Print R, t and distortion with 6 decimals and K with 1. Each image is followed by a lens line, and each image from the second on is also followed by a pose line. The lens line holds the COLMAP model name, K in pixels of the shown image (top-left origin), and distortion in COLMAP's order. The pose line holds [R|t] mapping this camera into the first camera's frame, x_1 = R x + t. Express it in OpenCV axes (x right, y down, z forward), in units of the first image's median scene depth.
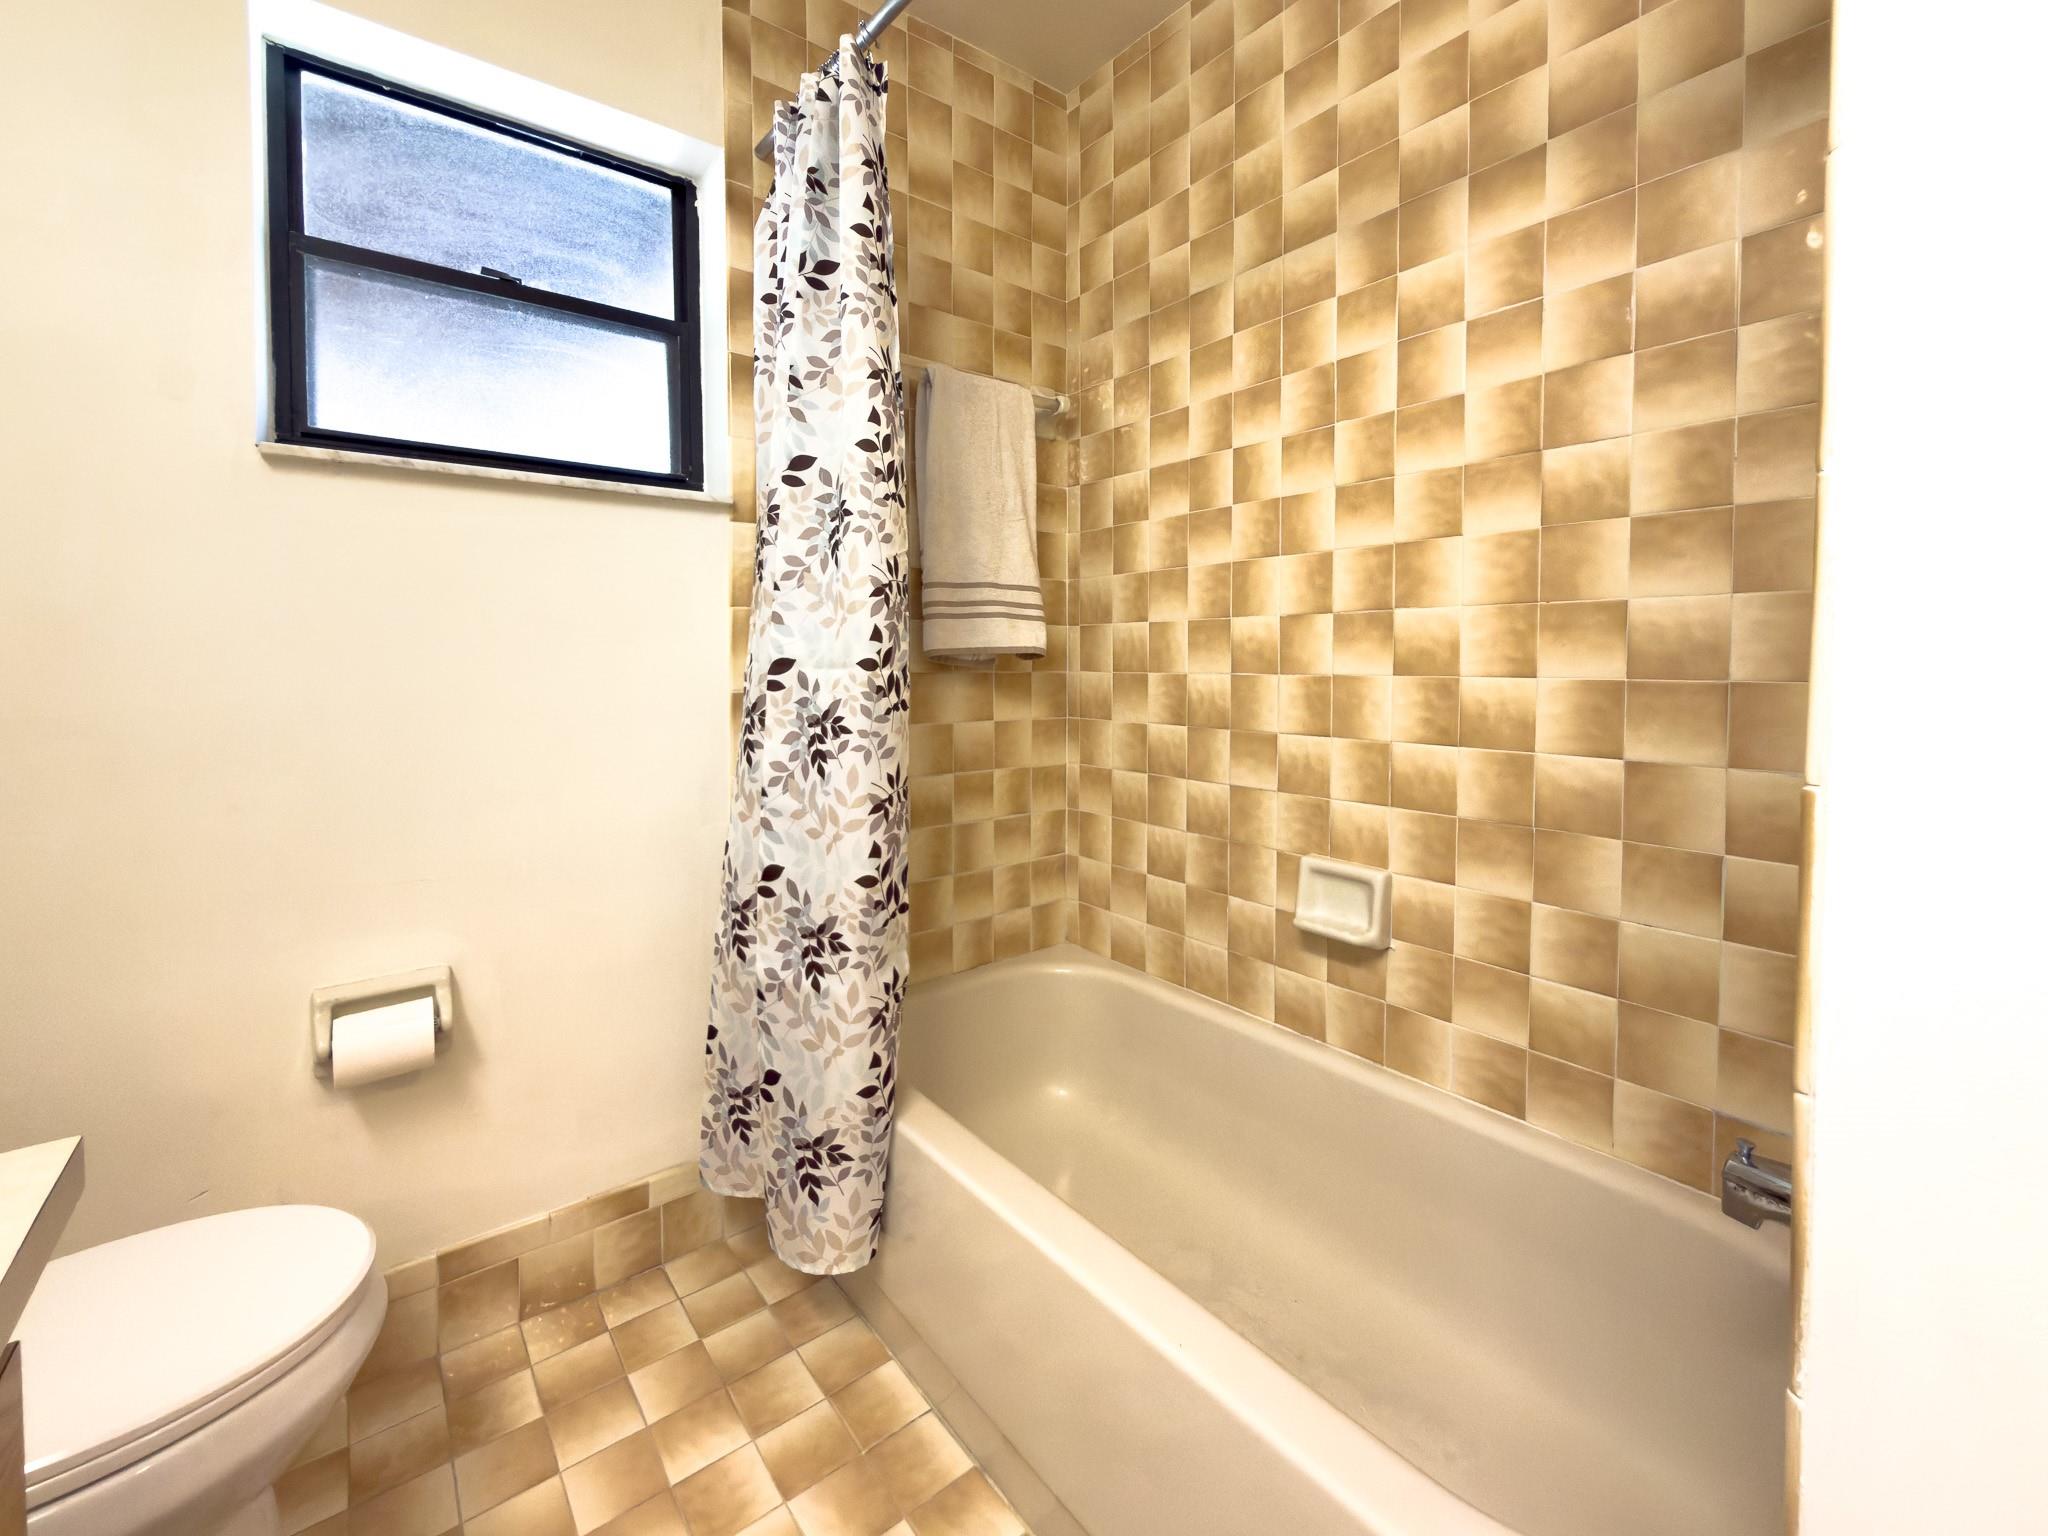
lens RADIAL K [[838.8, 0, 978.0], [0, 838.8, 678.8], [0, 0, 1]] dist [0.000016, -0.000301]
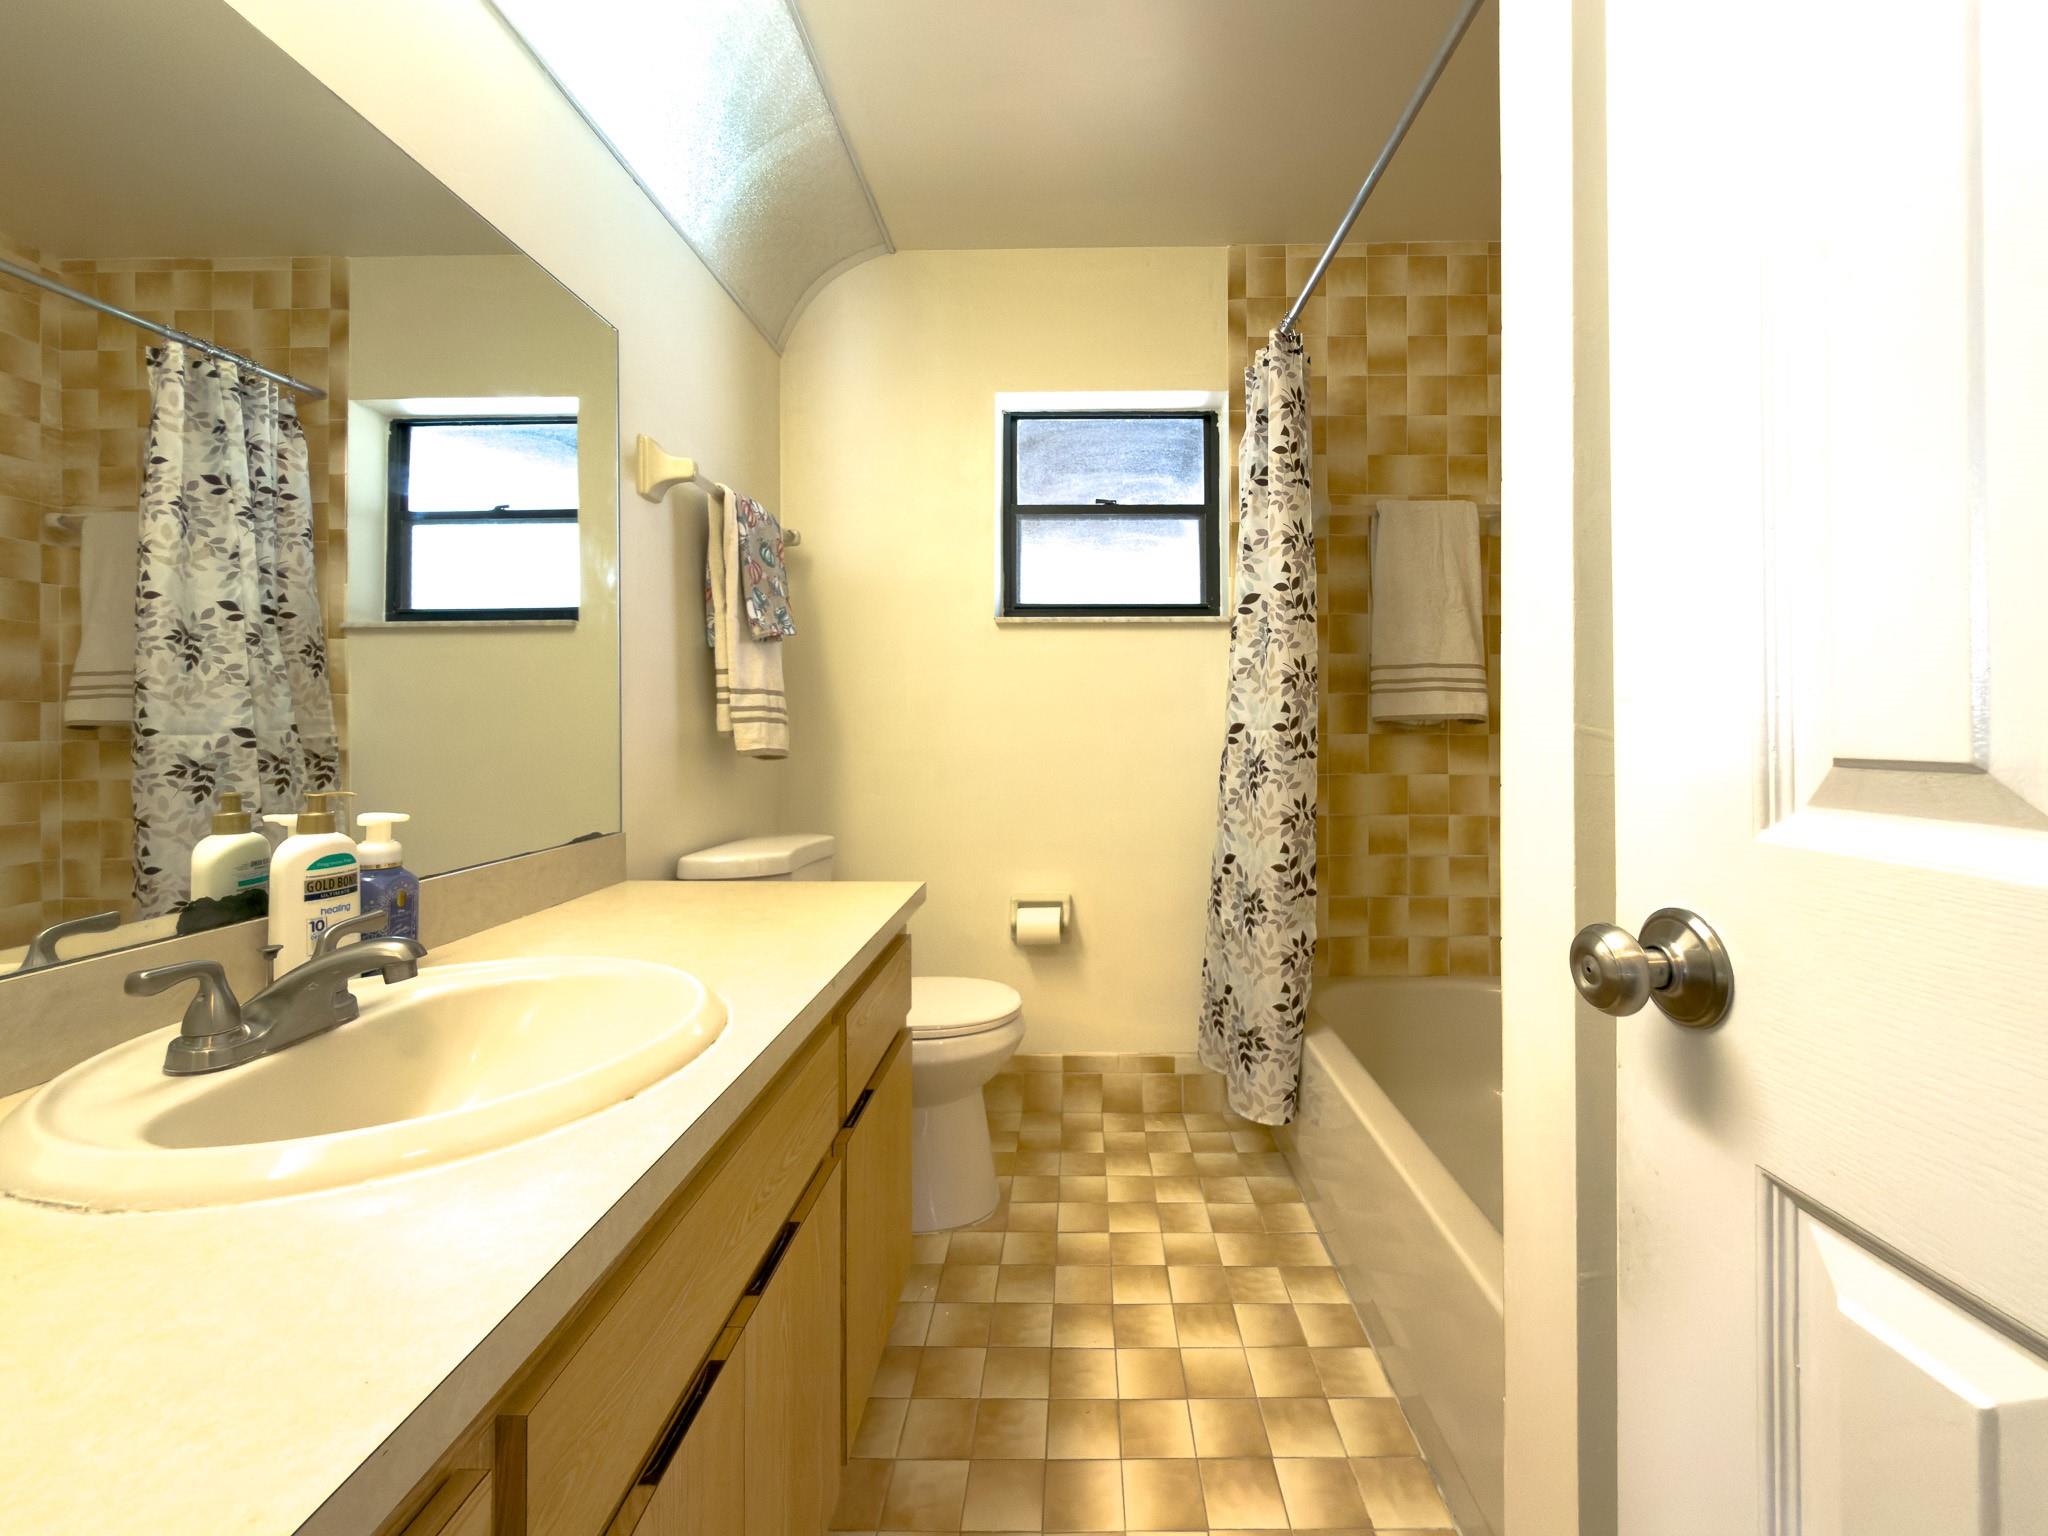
lens RADIAL K [[838.8, 0, 1050.9], [0, 838.8, 709.8], [0, 0, 1]] dist [0.000016, -0.000301]
pose [[0.772019, -0.011012, -0.635504, 0.499862], [-0.015047, 0.999253, -0.035595, 0.011393], [0.635421, 0.037043, 0.771277, -0.442661]]
